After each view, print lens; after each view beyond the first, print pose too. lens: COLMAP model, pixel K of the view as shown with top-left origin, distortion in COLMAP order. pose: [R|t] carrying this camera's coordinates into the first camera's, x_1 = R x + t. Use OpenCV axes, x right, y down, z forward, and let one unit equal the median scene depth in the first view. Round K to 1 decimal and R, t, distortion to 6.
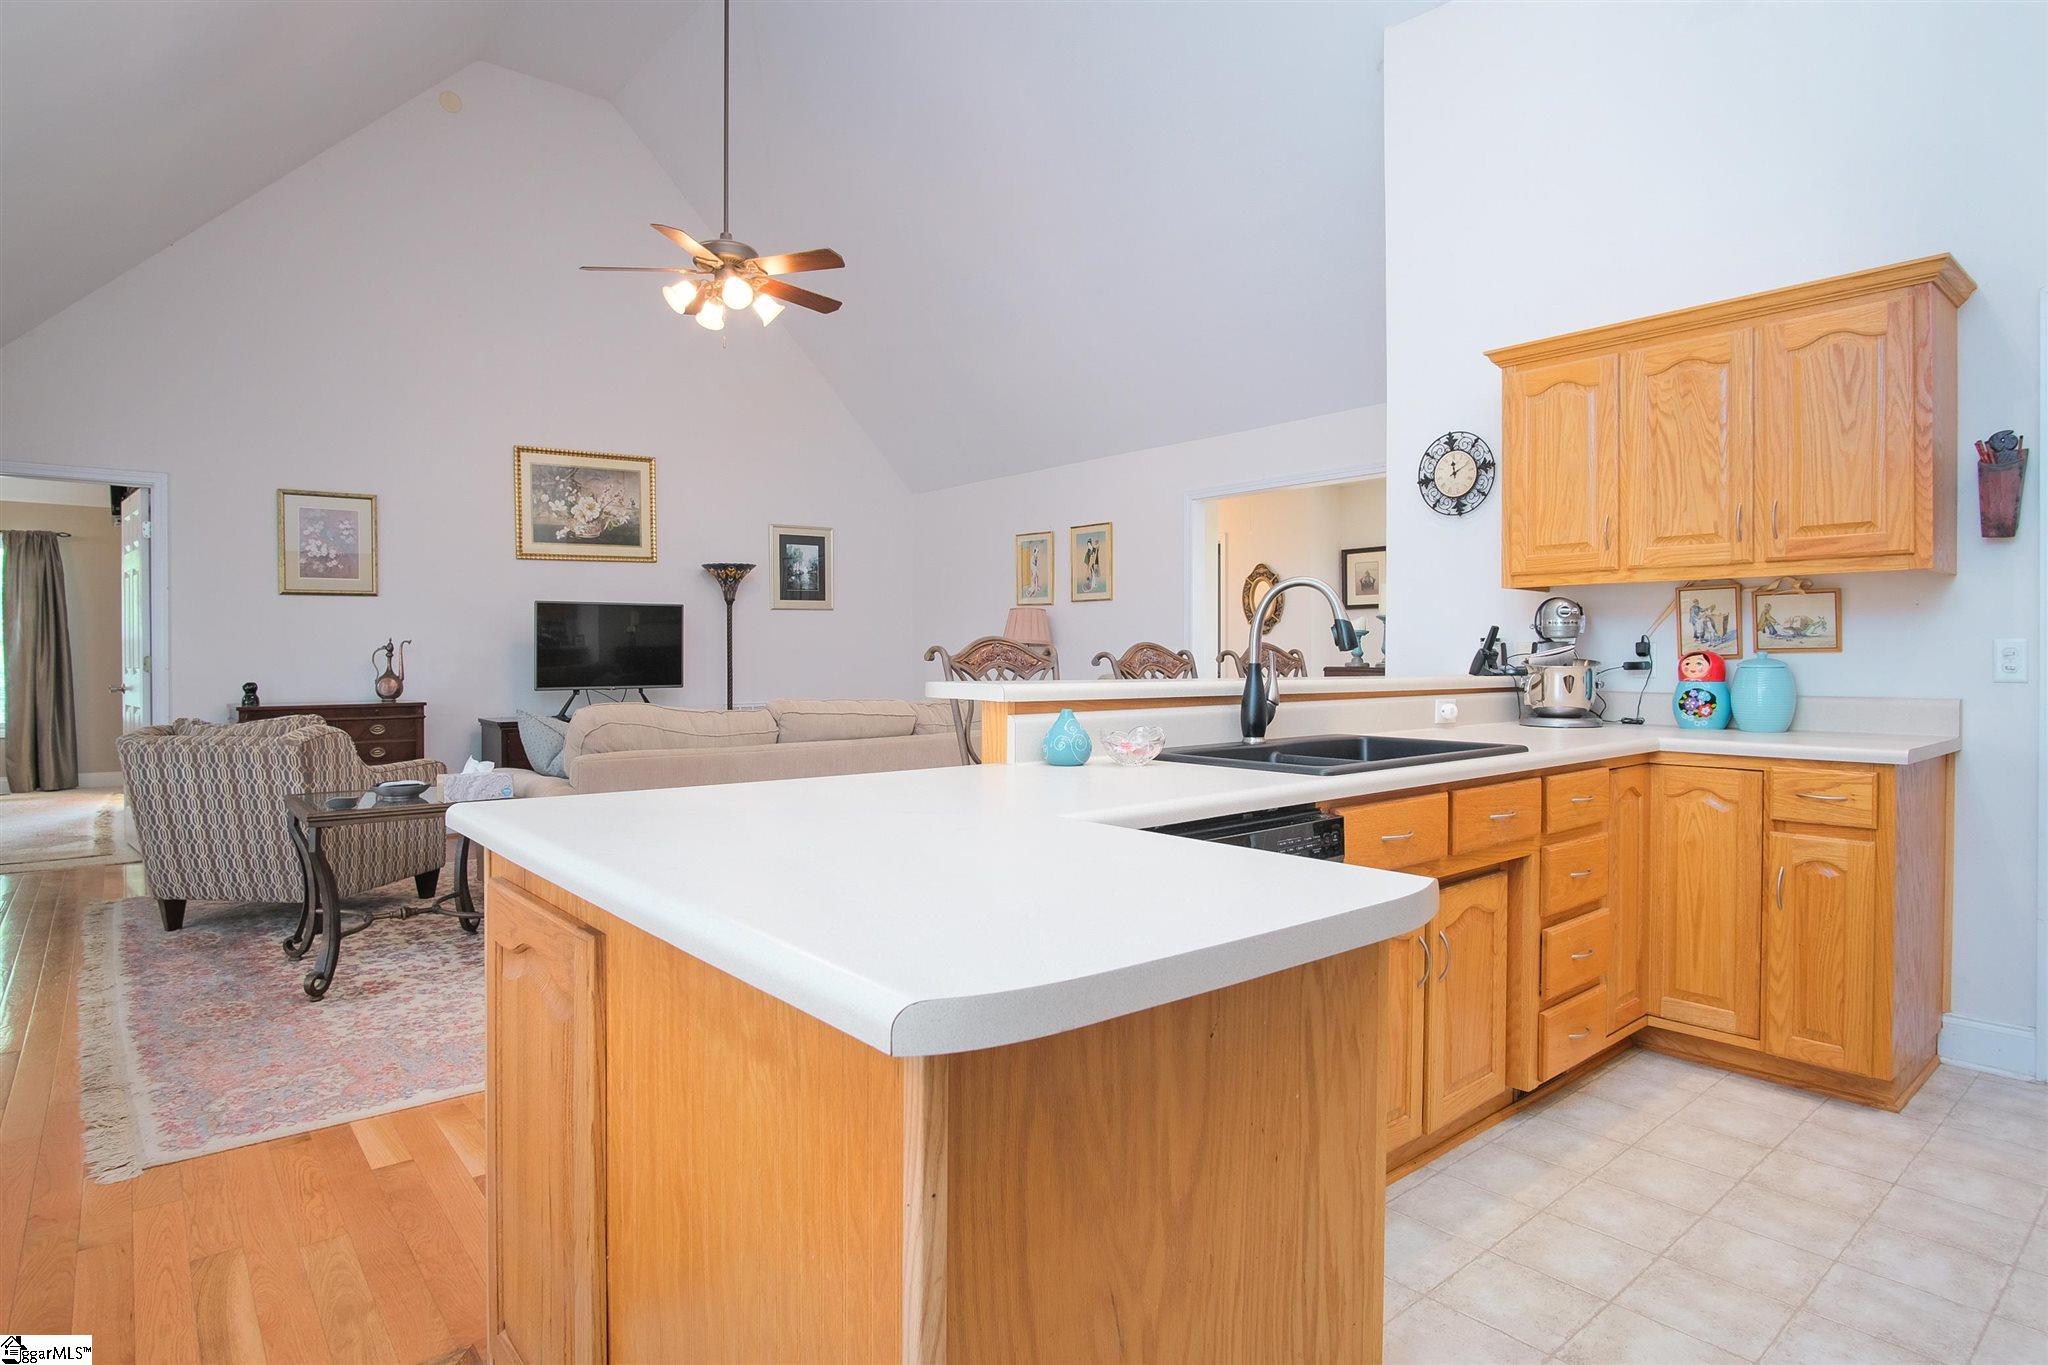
lens RADIAL K [[1118.1, 0, 1029.6], [0, 1118.1, 659.9], [0, 0, 1]] dist [-0.024159, -0.000829]
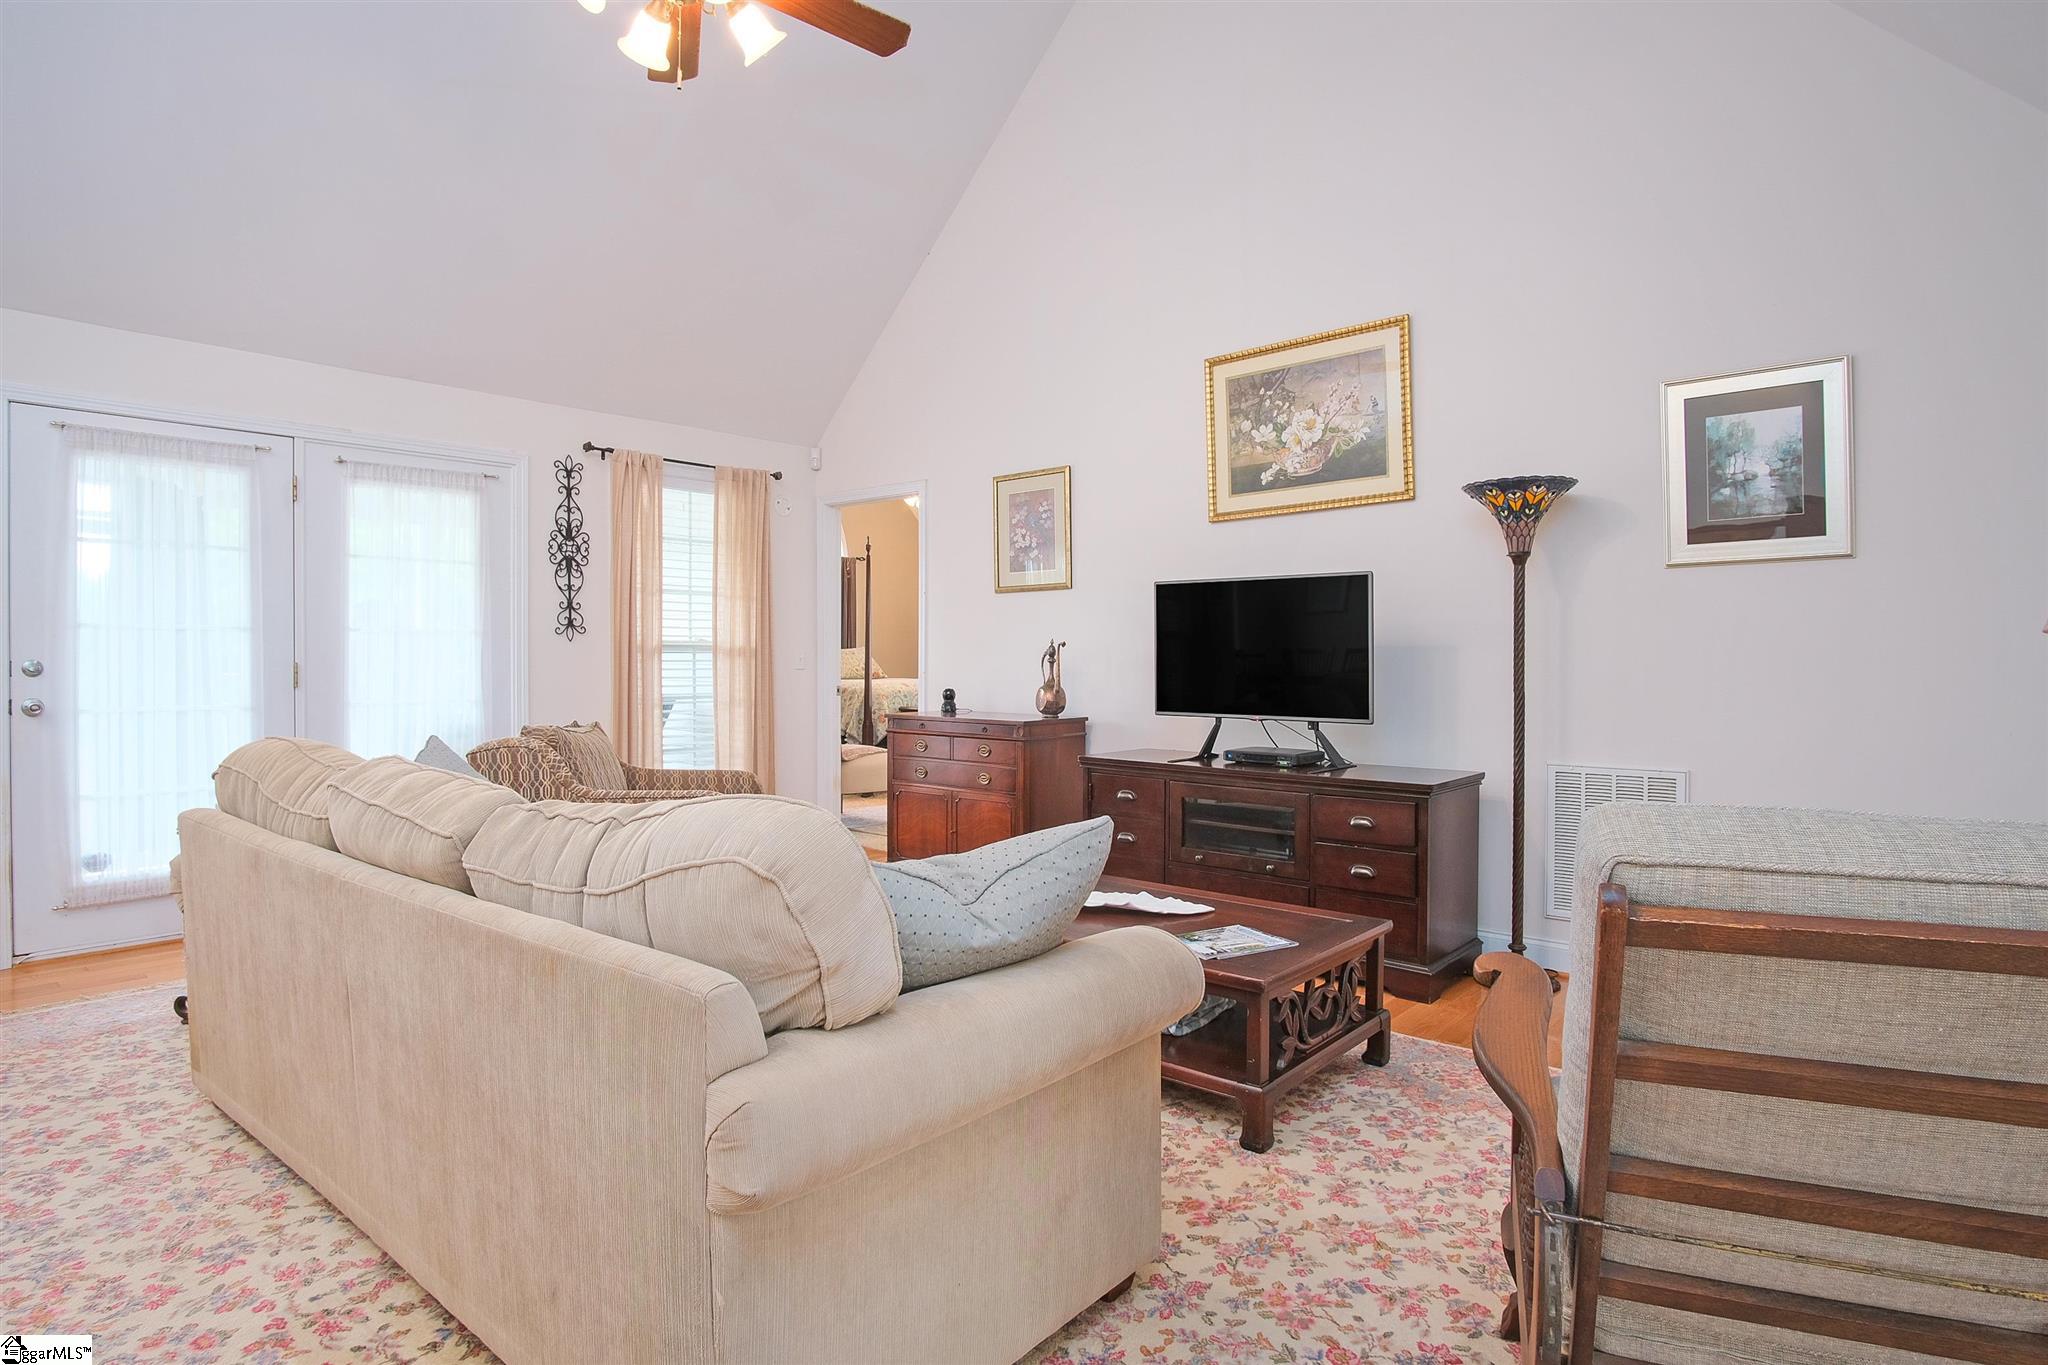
lens RADIAL K [[1118.1, 0, 1029.6], [0, 1118.1, 659.9], [0, 0, 1]] dist [-0.024159, -0.000829]
pose [[0.157108, 0.002293, -0.987579, 0.198975], [-0.013636, 0.999907, 0.000152, -0.004226], [0.987487, 0.013442, 0.157124, 0.757806]]
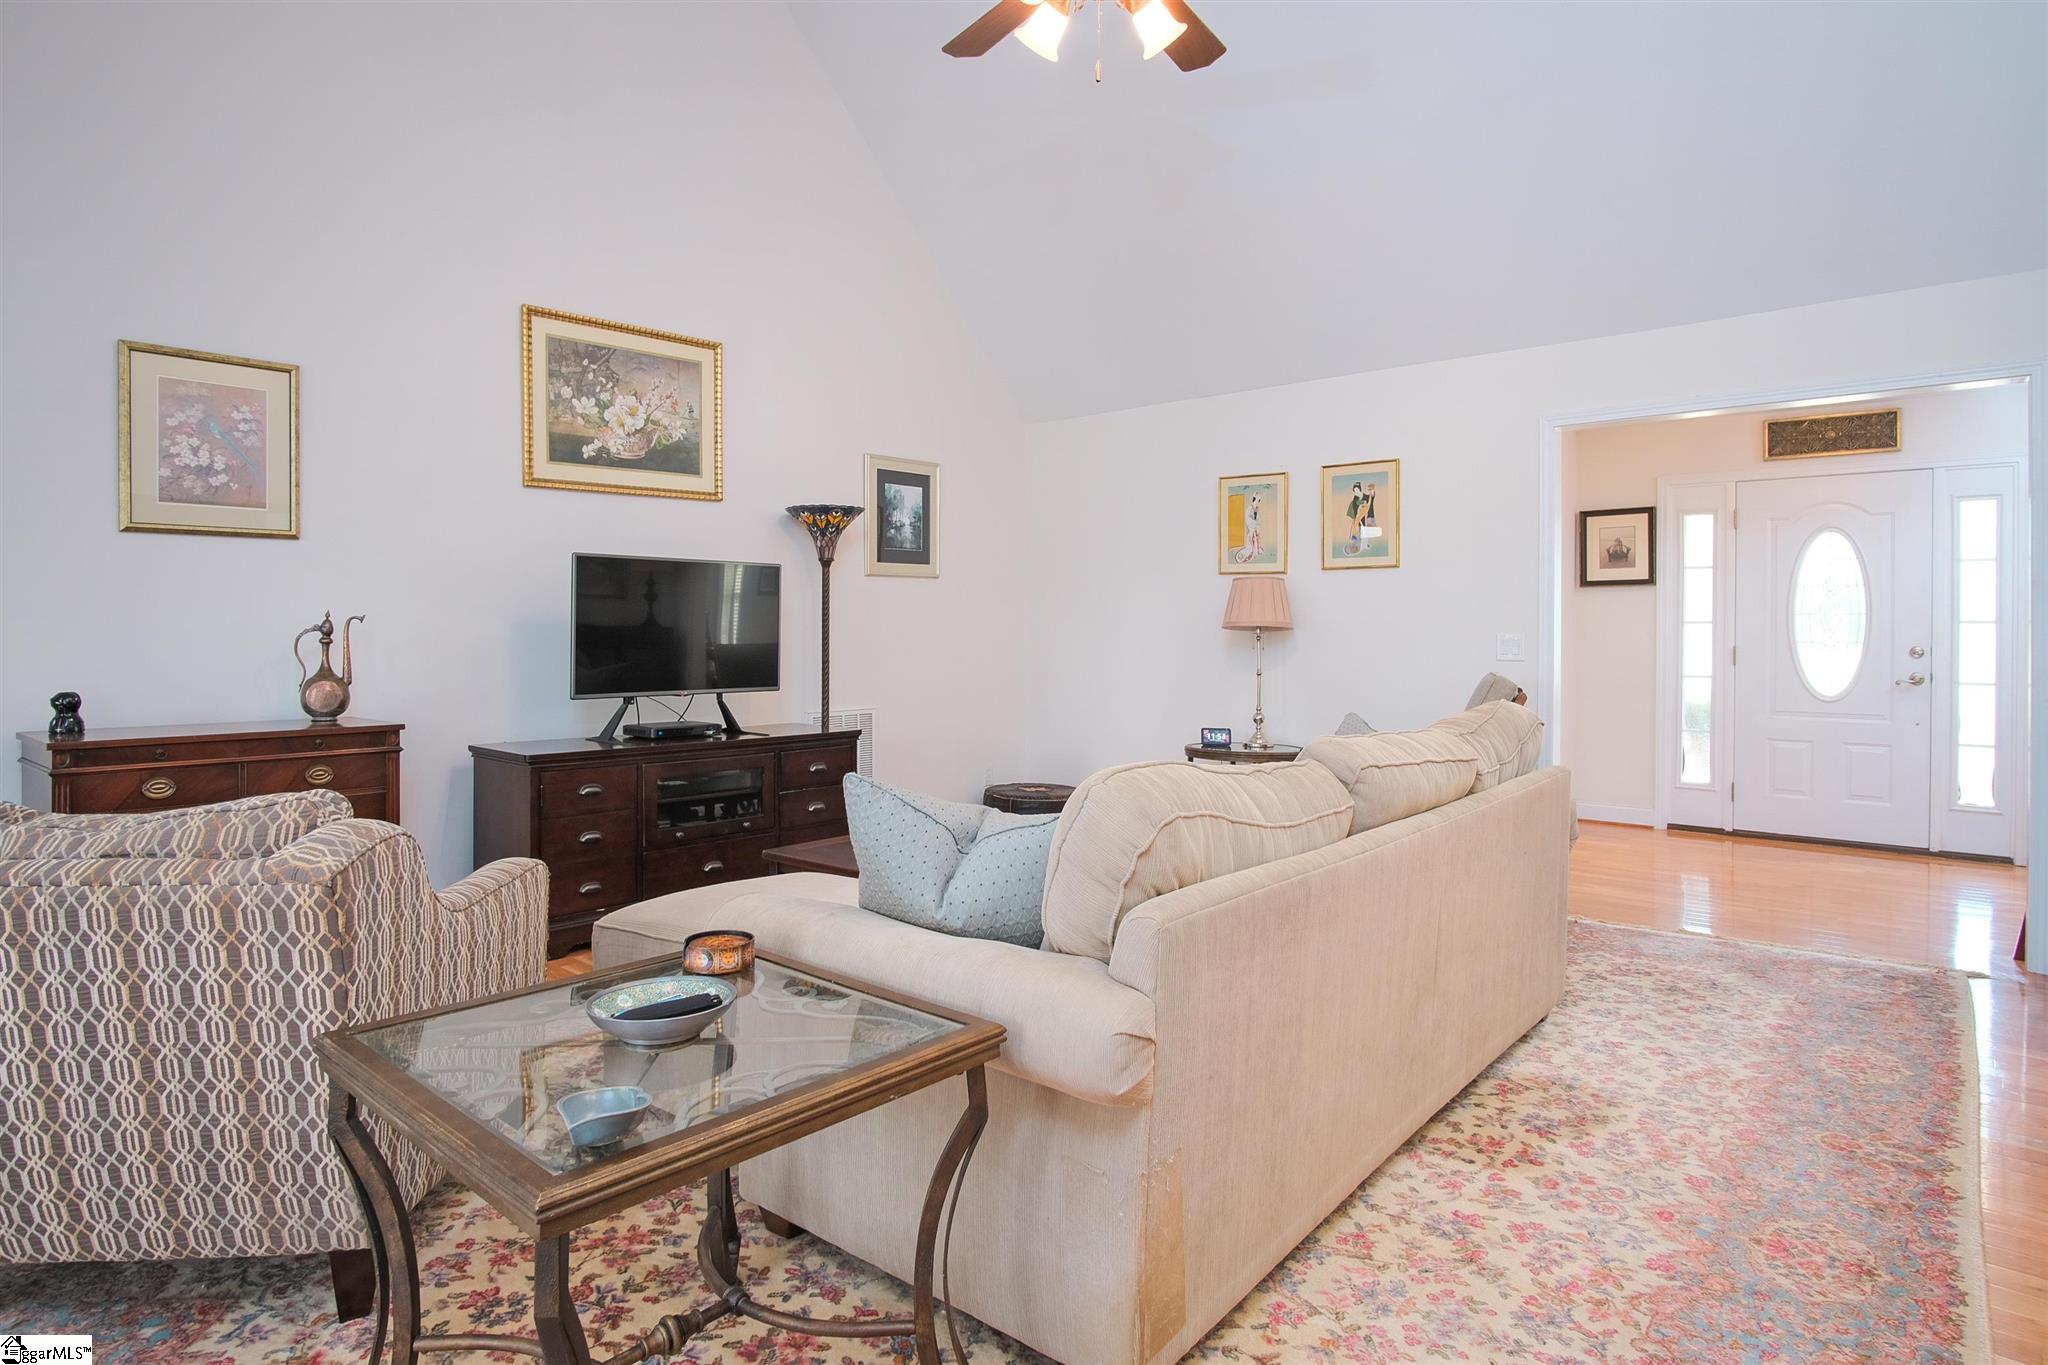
lens RADIAL K [[1120.4, 0, 1048.5], [0, 1120.4, 640.6], [0, 0, 1]] dist [-0.031697, 0.002358]
pose [[0.984755, 0.003281, 0.173916, -0.271374], [-0.003298, 0.999995, -0.000190, -0.005142], [-0.173916, -0.000386, 0.984760, 0.325352]]
